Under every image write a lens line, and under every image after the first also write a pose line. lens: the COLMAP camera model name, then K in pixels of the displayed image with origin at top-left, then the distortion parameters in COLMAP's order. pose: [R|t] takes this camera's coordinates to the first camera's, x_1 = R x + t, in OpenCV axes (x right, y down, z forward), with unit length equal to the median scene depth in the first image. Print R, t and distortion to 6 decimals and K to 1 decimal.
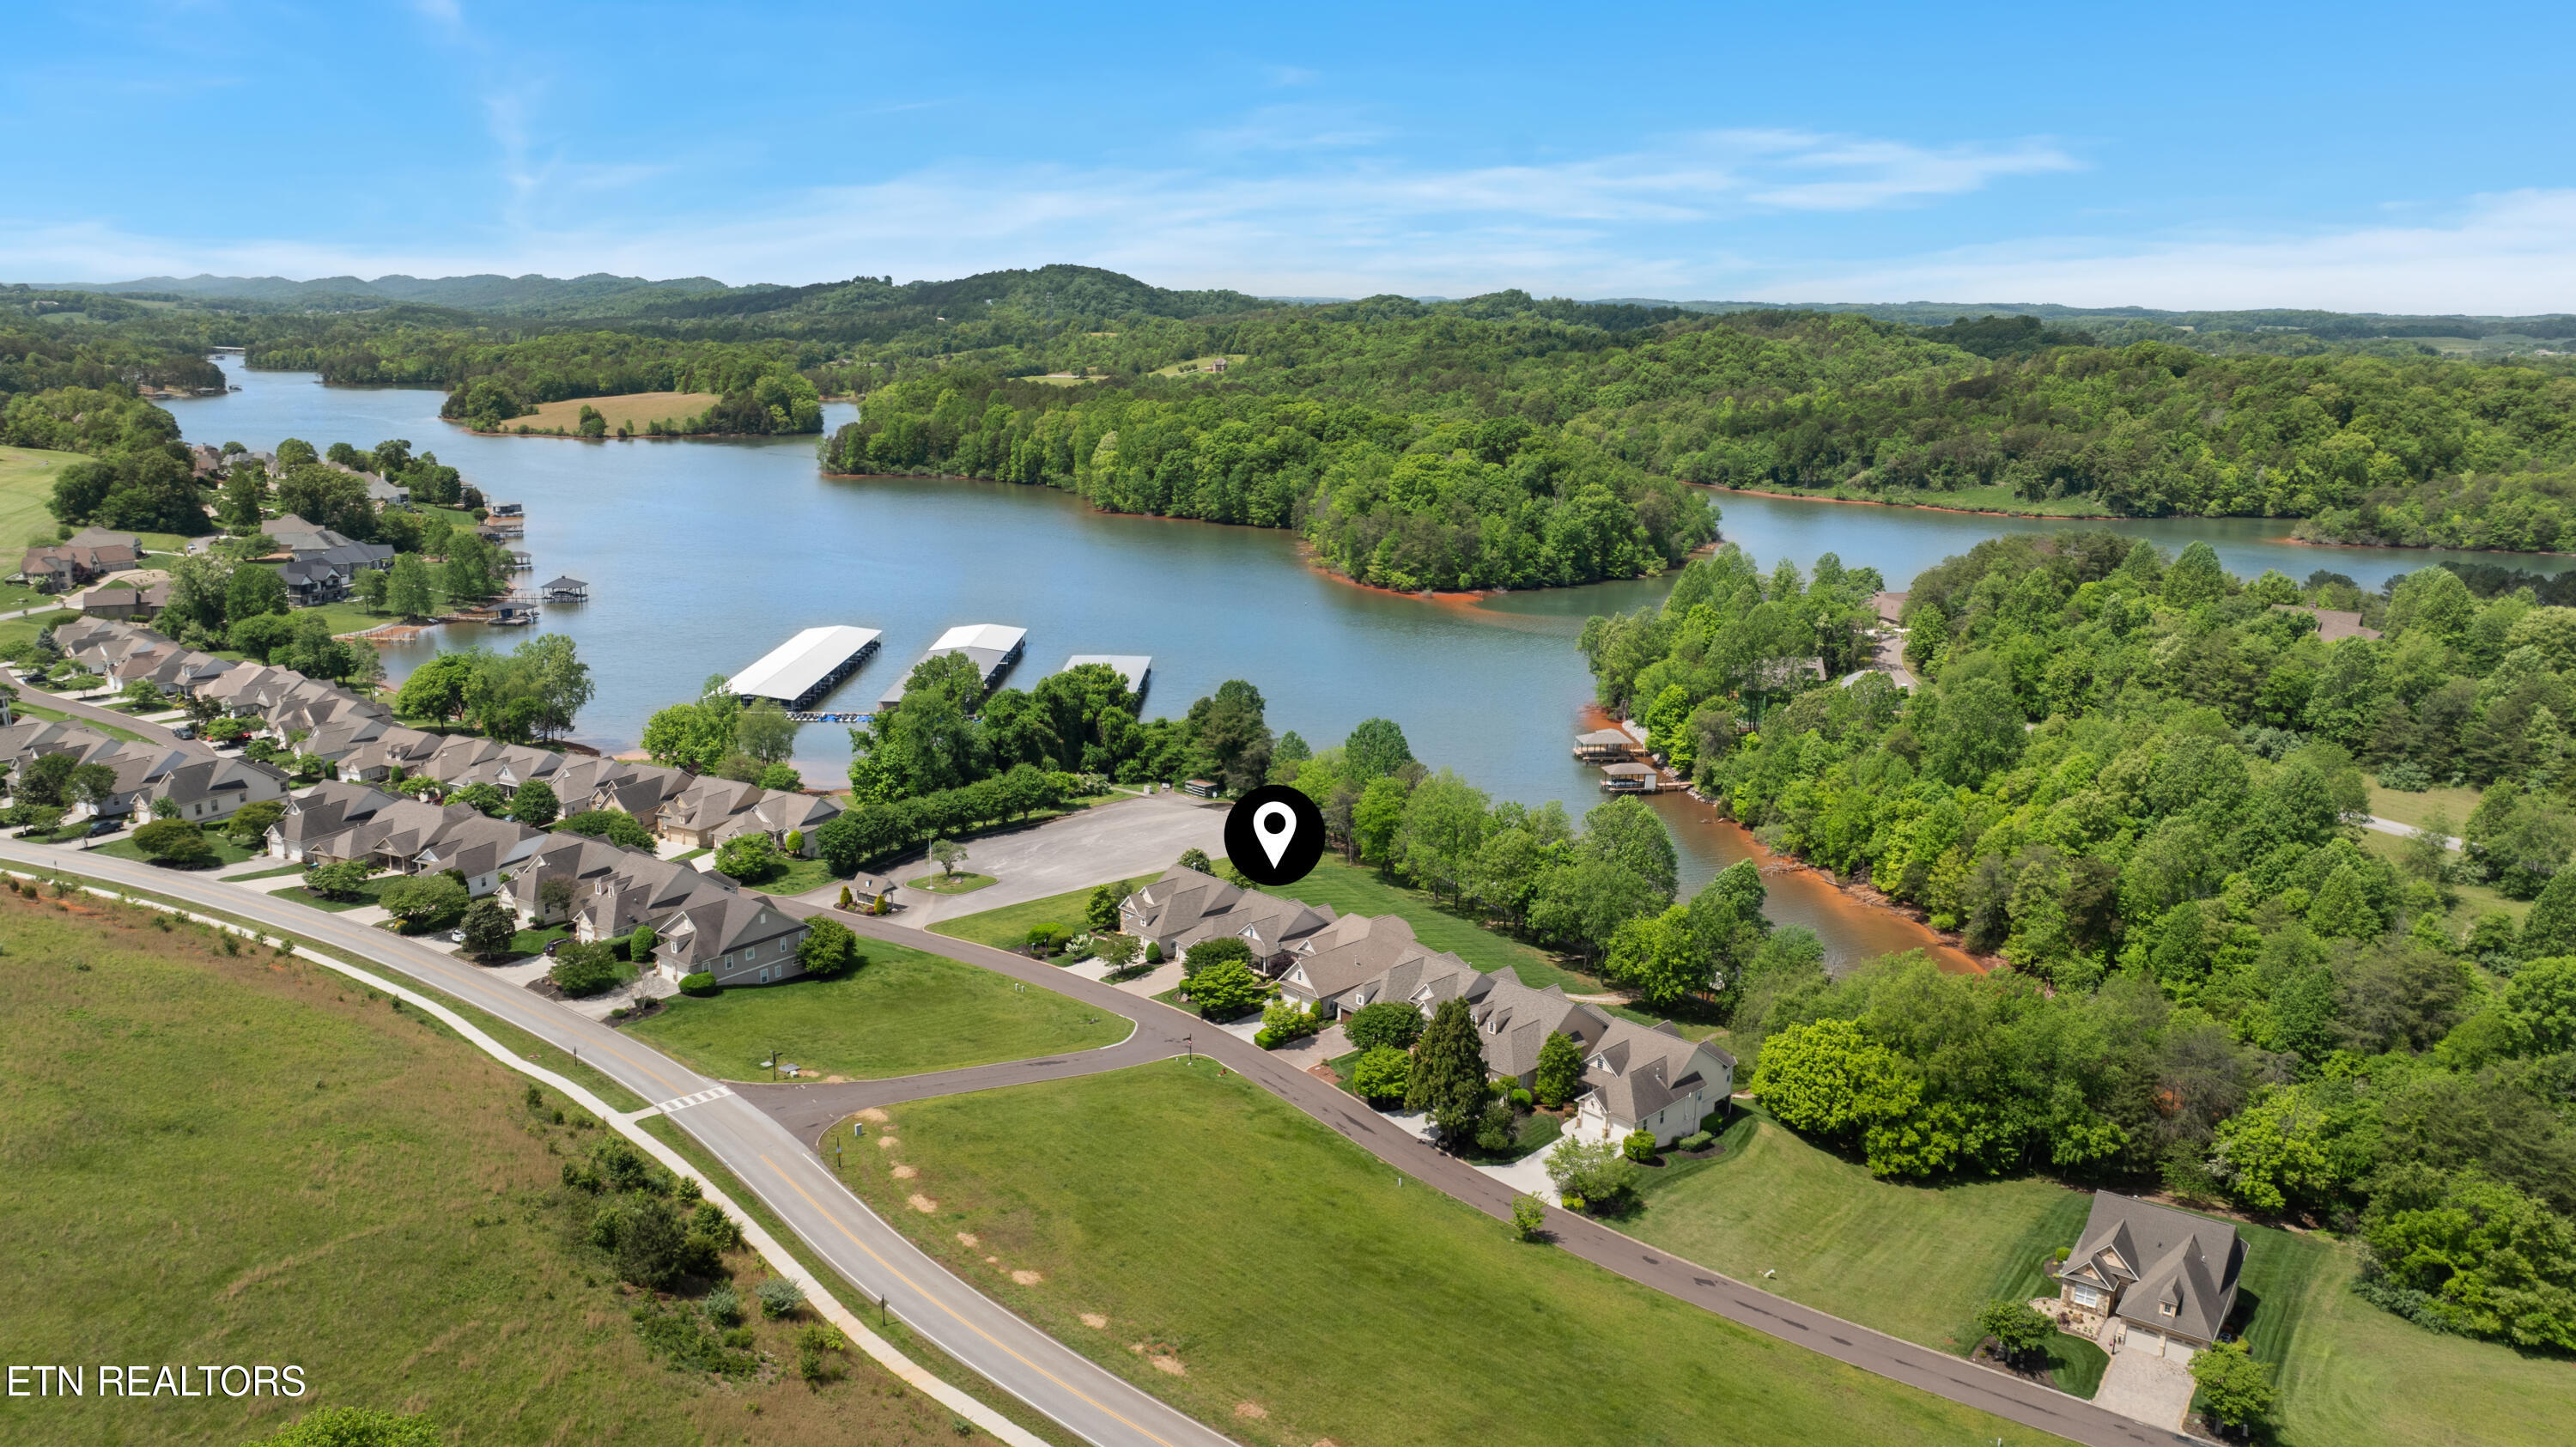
lens RADIAL K [[1805.5, 0, 1288.3], [0, 1805.5, 723.4], [0, 0, 1]] dist [0.001279, 0.002112]
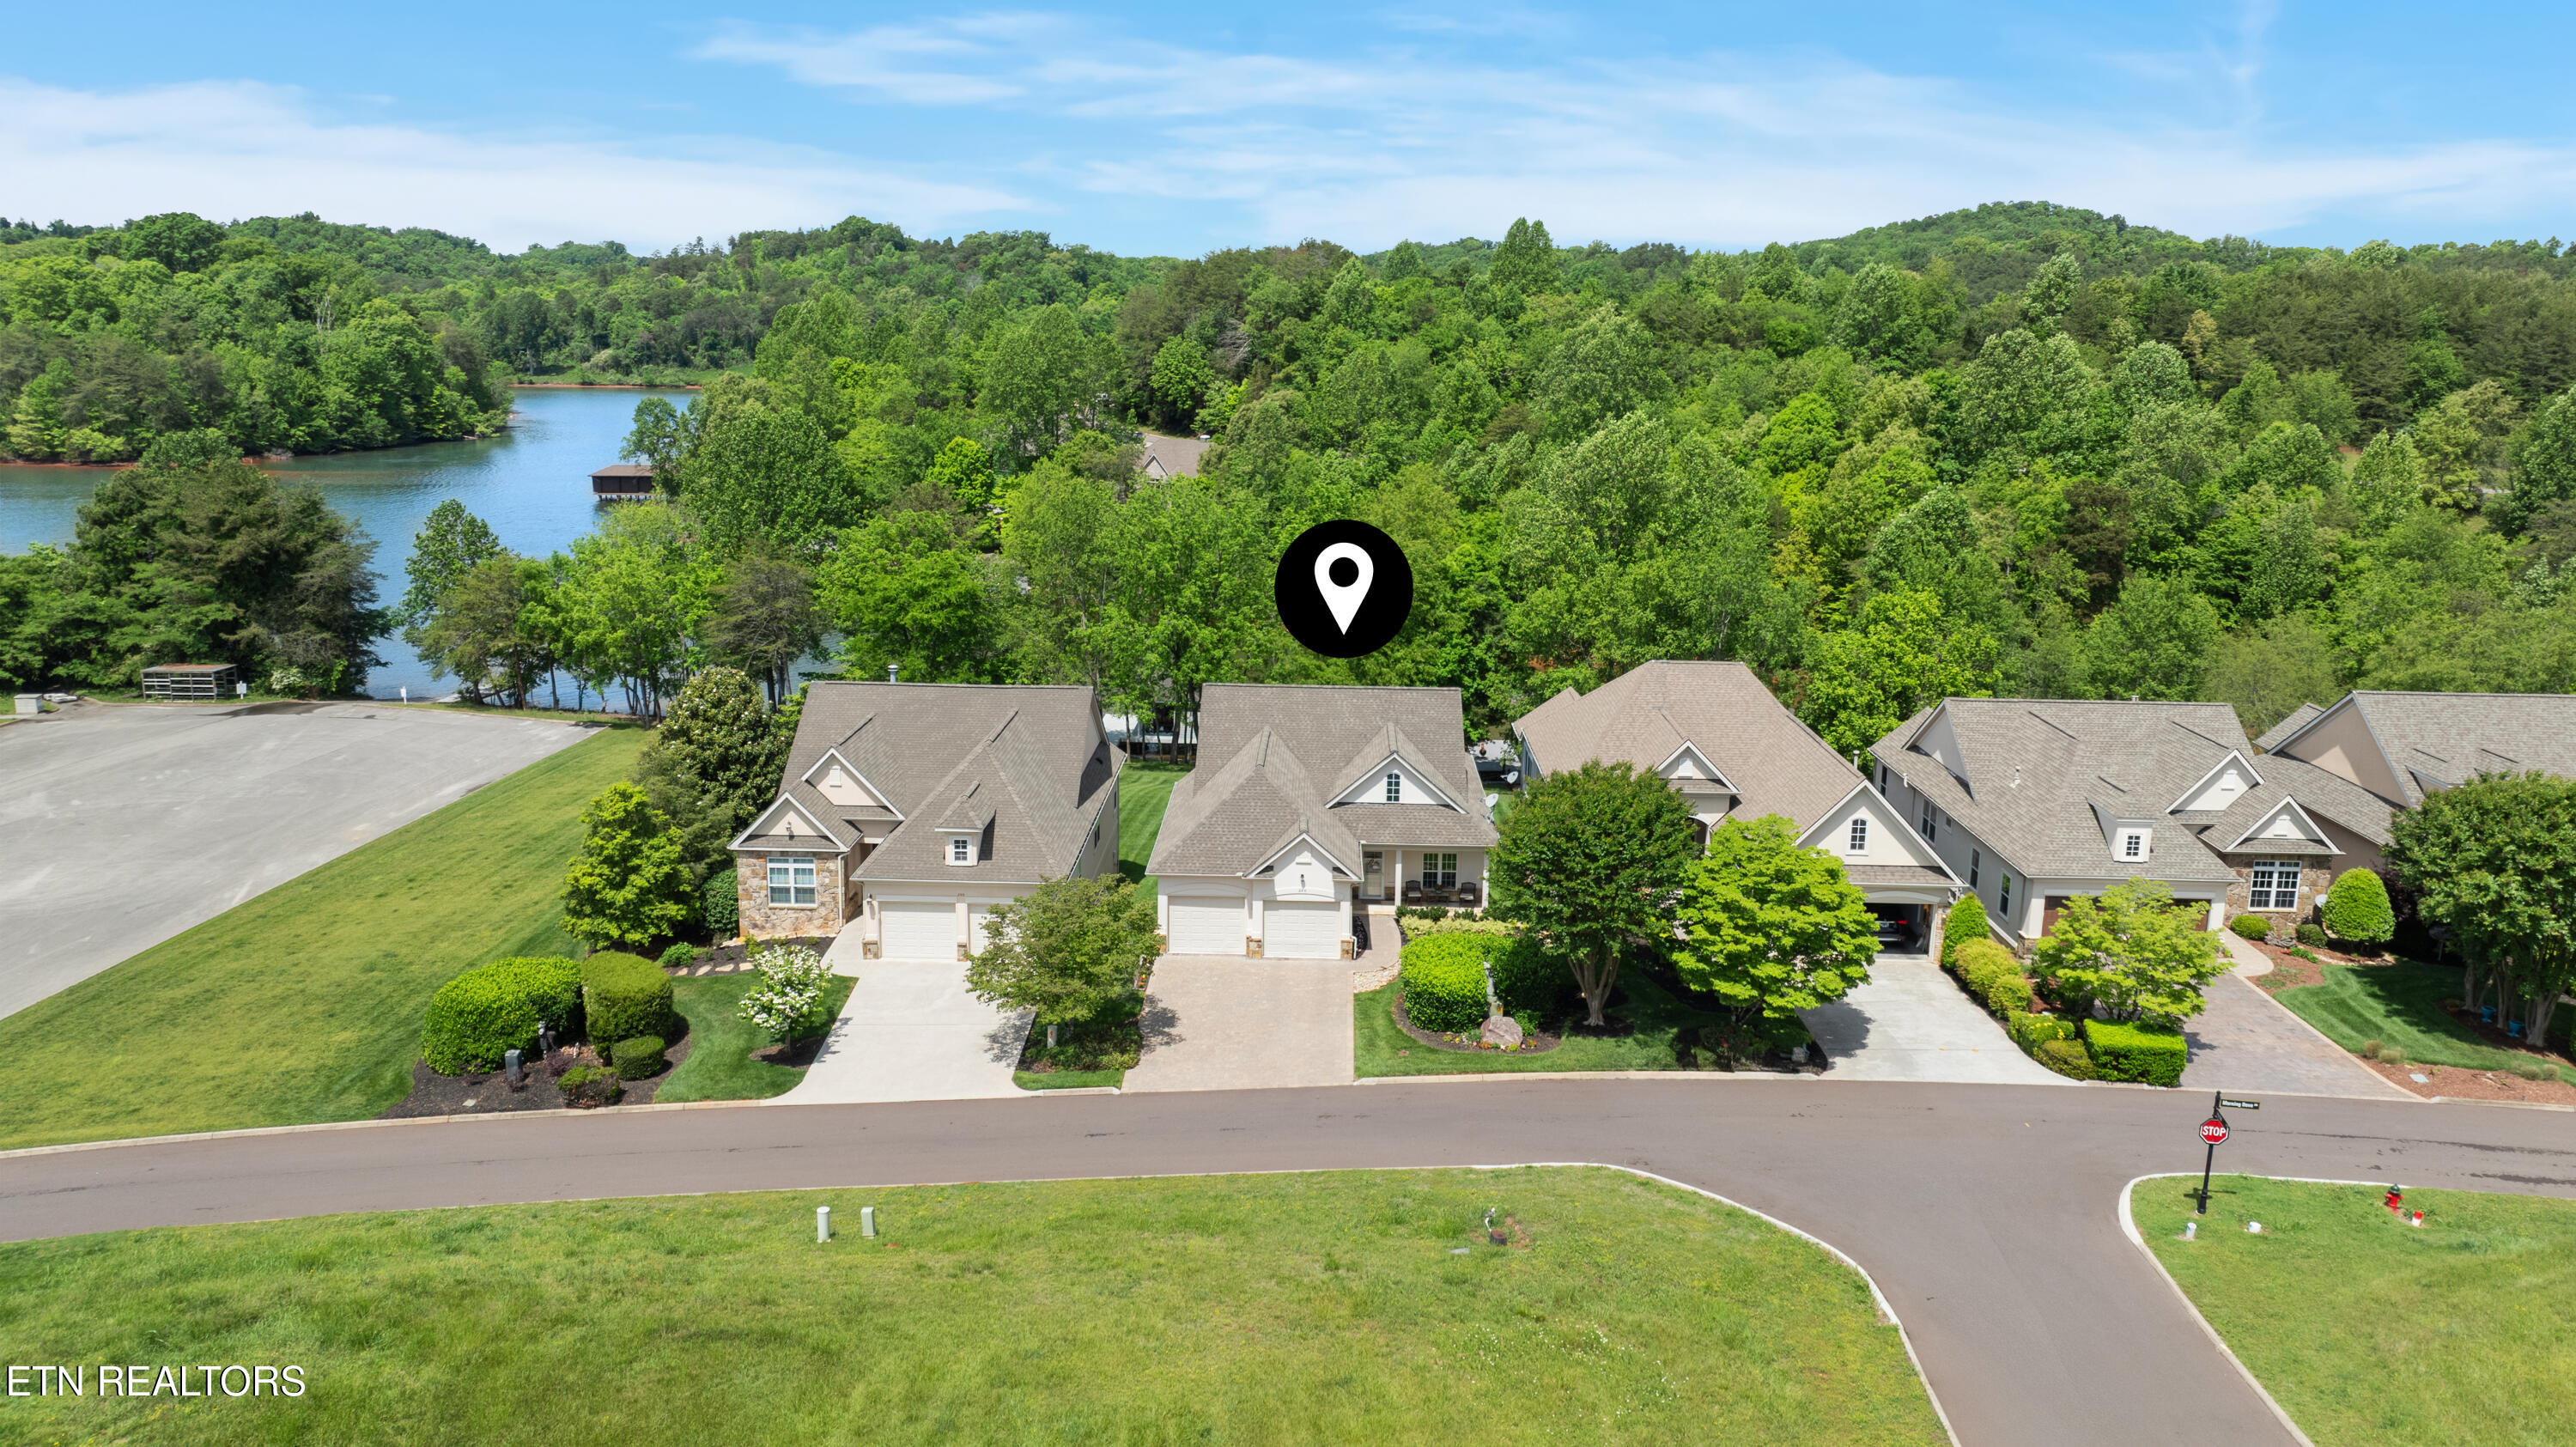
lens RADIAL K [[1805.5, 0, 1287.4], [0, 1805.5, 720.9], [0, 0, 1]] dist [0.001279, 0.002112]
pose [[0.686186, -0.154811, 0.710761, -0.096875], [0.162158, 0.985059, 0.058005, 0.035185], [-0.709121, 0.075453, 0.701038, 0.325730]]
